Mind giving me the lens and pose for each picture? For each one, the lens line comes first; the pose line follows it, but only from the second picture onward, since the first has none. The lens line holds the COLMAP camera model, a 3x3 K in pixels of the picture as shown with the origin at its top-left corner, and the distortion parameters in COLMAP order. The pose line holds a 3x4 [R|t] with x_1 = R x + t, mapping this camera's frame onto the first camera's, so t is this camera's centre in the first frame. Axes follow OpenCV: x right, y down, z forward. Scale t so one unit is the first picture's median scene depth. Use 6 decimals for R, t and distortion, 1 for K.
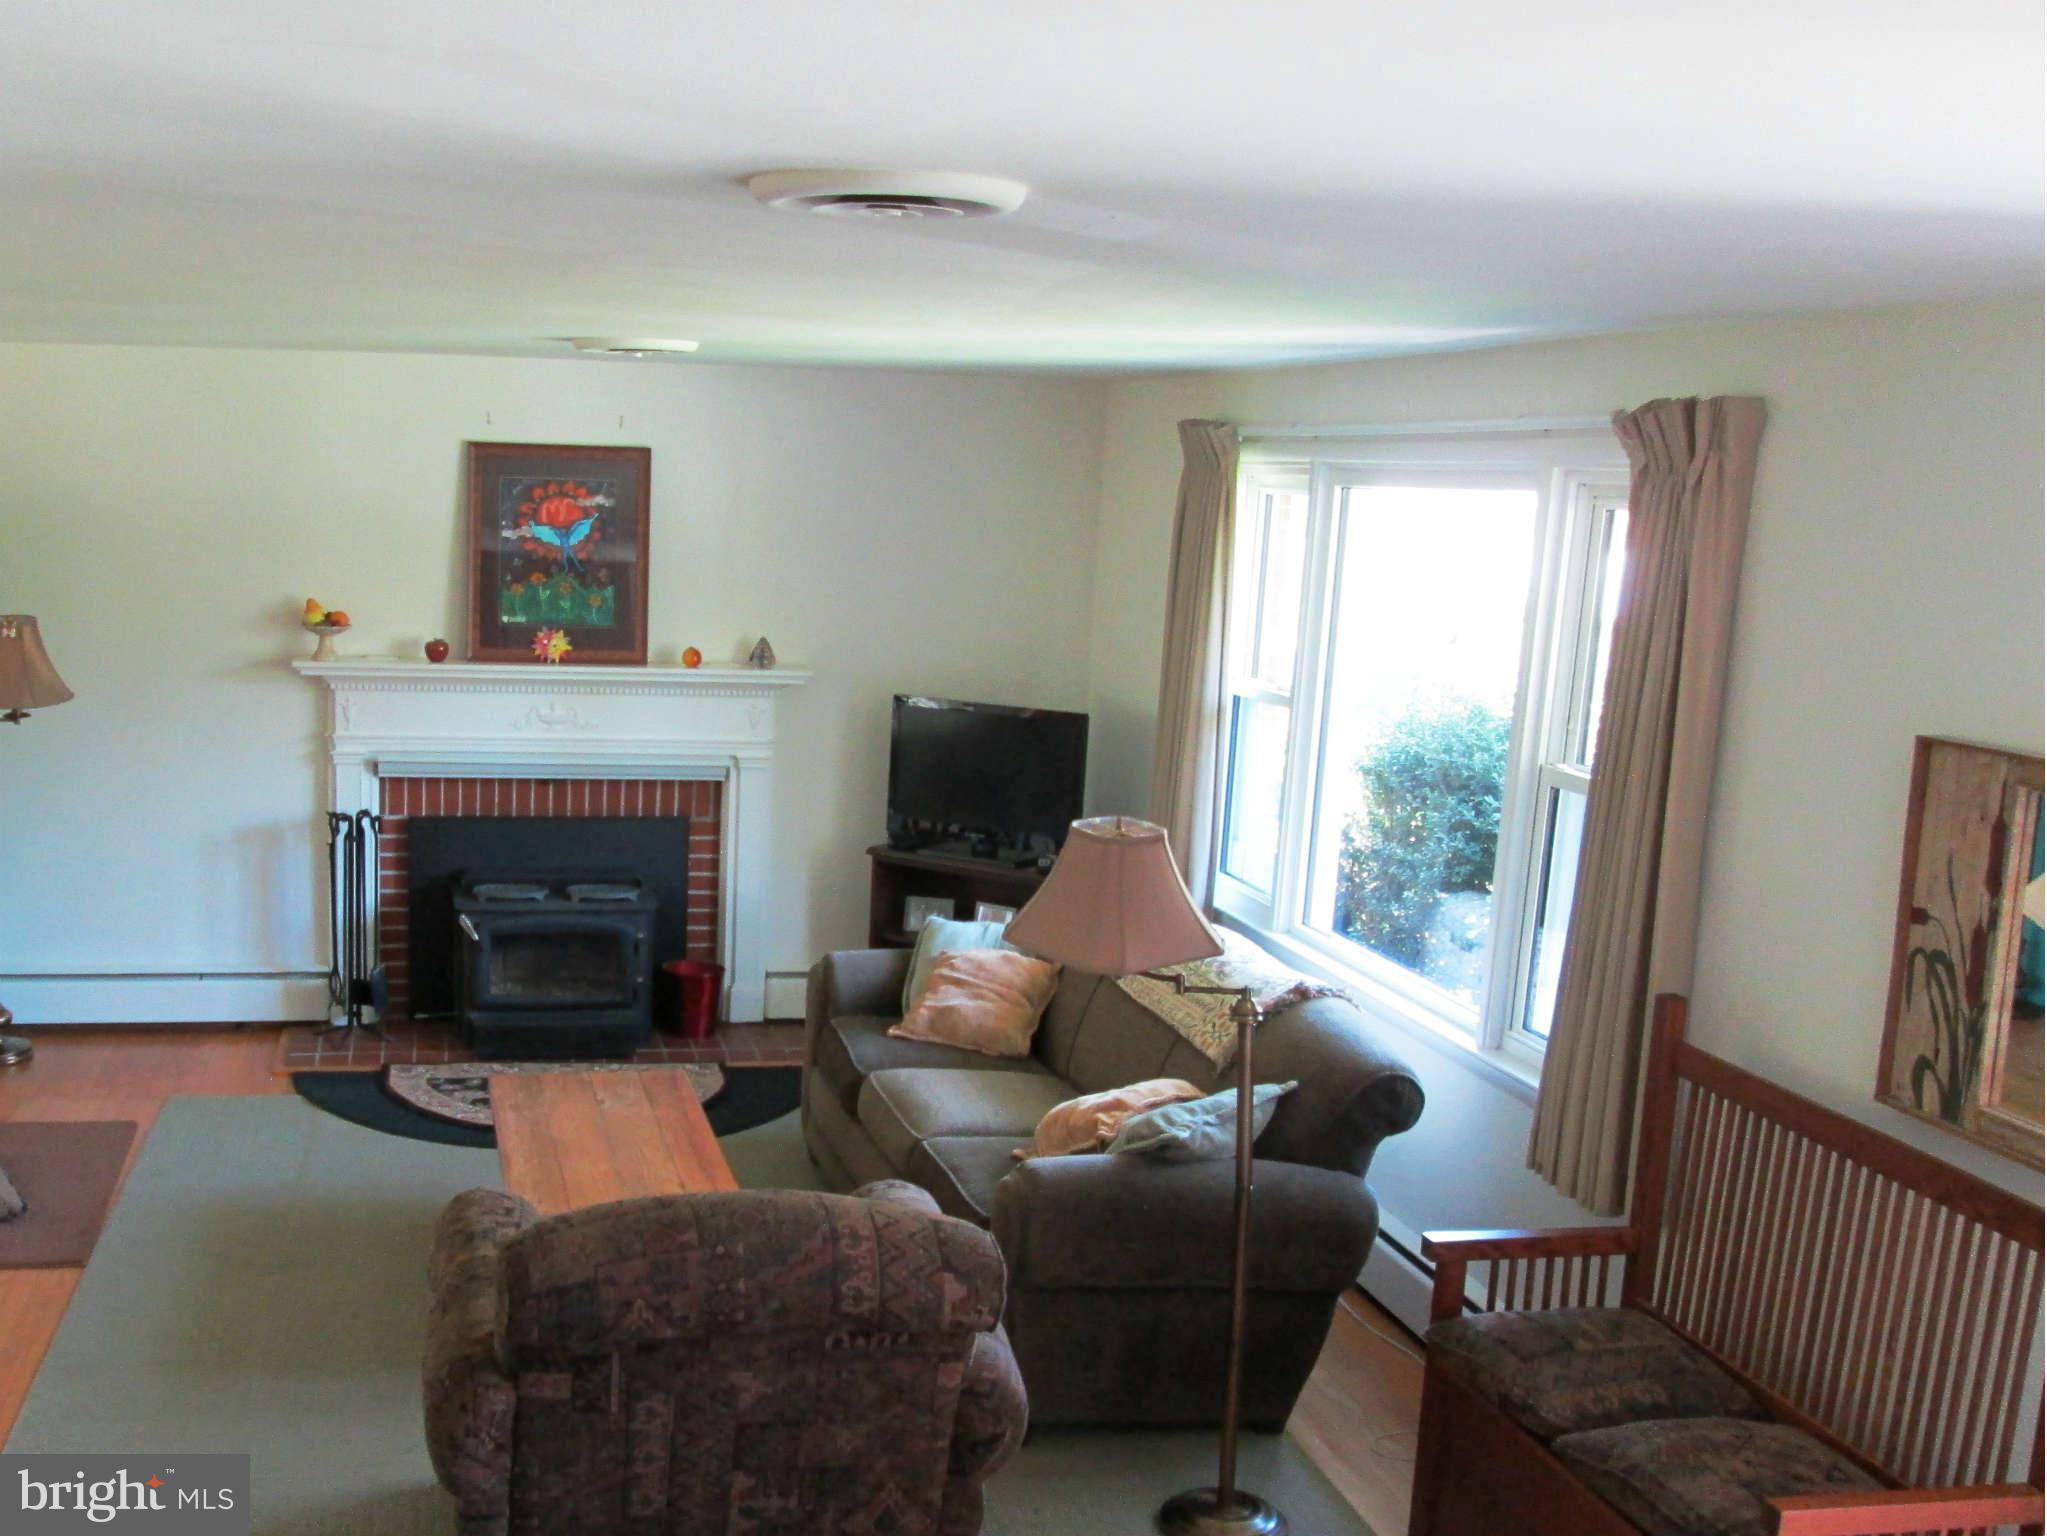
lens RADIAL K [[2522.9, 0, 1023.5], [0, 2522.9, 768.0], [0, 0, 1]] dist [-0.005538, -0.006033]
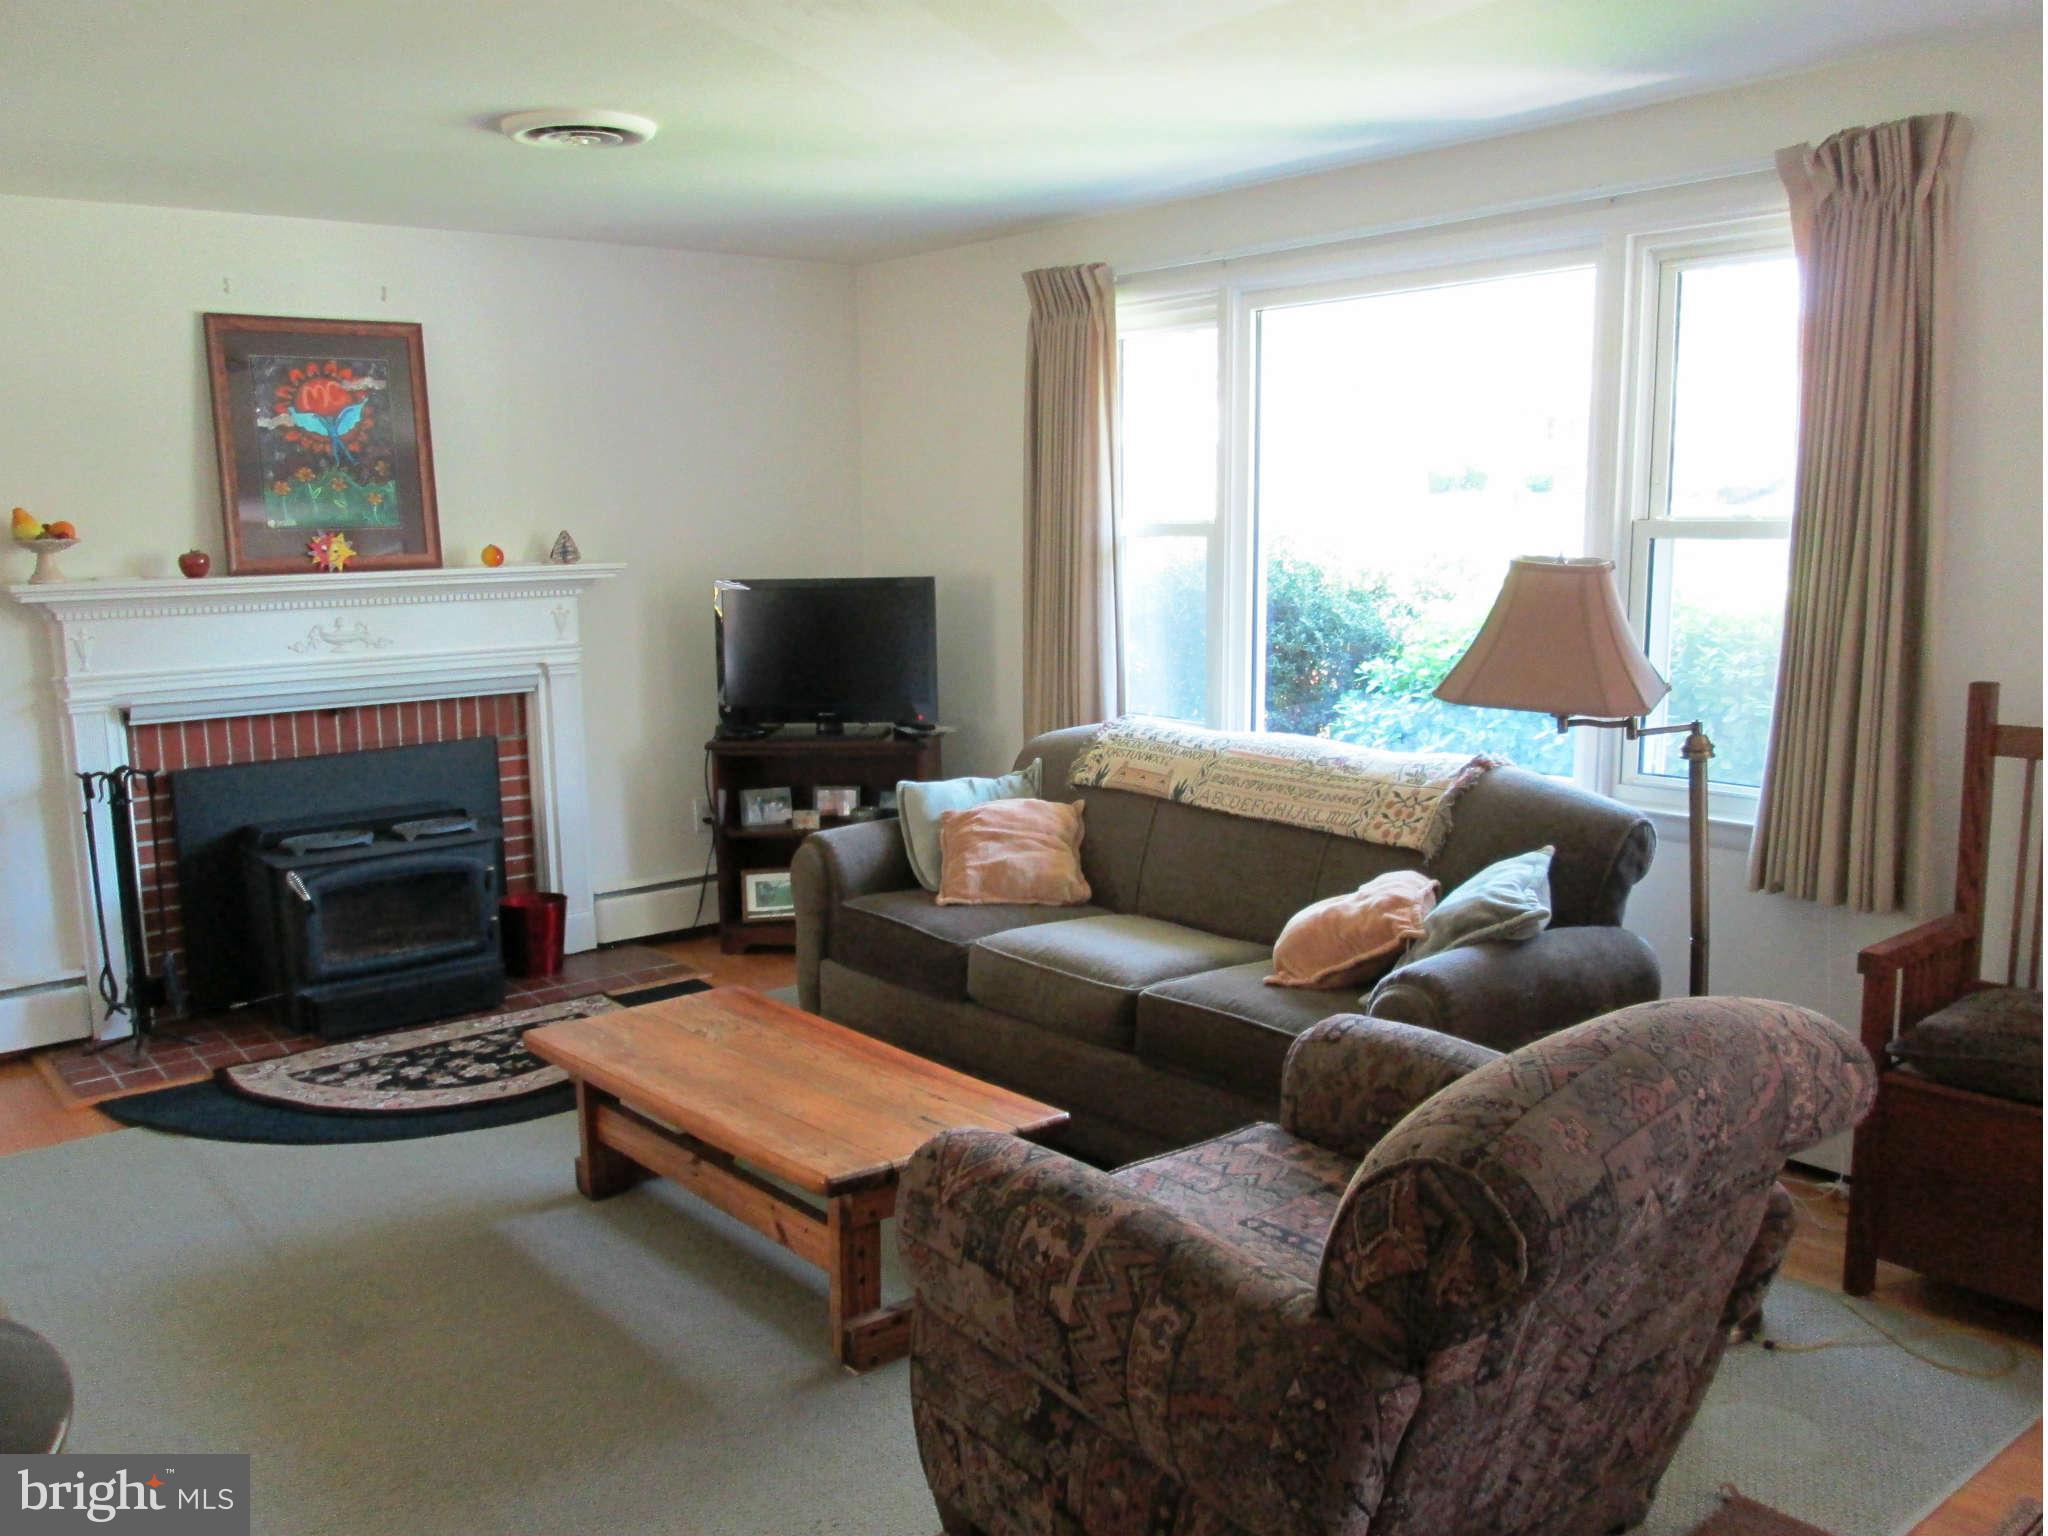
lens RADIAL K [[1746.0, 0, 1023.4], [0, 1746.0, 727.3], [0, 0, 1]] dist [-0.010439, -0.012061]
pose [[0.860788, -0.112417, 0.496394, -0.286634], [0.123689, 0.992268, 0.010231, 0.034043], [-0.493706, 0.052592, 0.868037, 0.373025]]
